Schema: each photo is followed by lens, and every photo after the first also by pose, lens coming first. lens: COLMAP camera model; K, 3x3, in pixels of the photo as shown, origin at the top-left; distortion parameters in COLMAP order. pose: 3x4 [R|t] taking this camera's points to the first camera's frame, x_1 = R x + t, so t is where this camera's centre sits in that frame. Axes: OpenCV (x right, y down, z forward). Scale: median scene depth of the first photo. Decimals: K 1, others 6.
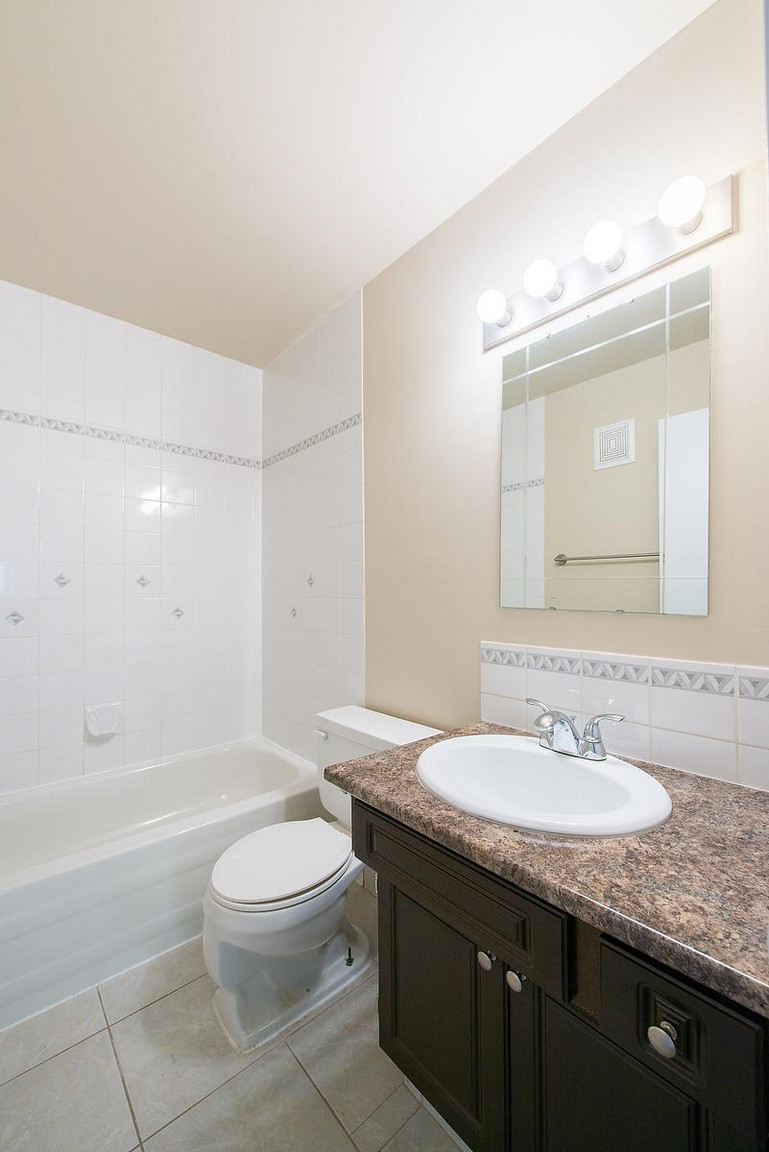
lens RADIAL K [[449.9, 0, 383.3], [0, 449.9, 594.7], [0, 0, 1]] dist [-0.000173, -0.002595]
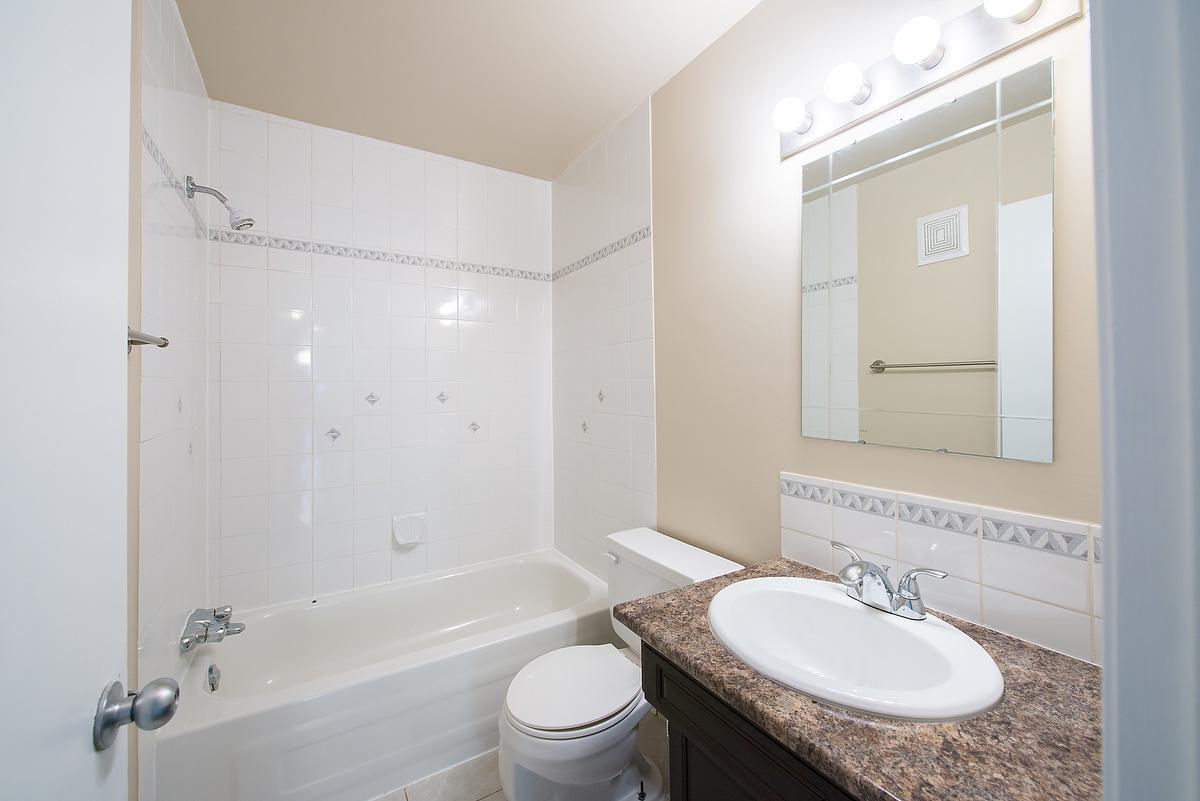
lens RADIAL K [[473.2, 0, 599.1], [0, 473.2, 383.2], [0, 0, 1]] dist [-0.004569, -0.000597]
pose [[0.985595, -0.007843, -0.168943, 0.016217], [0.007781, 0.999969, -0.001029, -0.096469], [0.168945, -0.000301, 0.985625, -0.030144]]
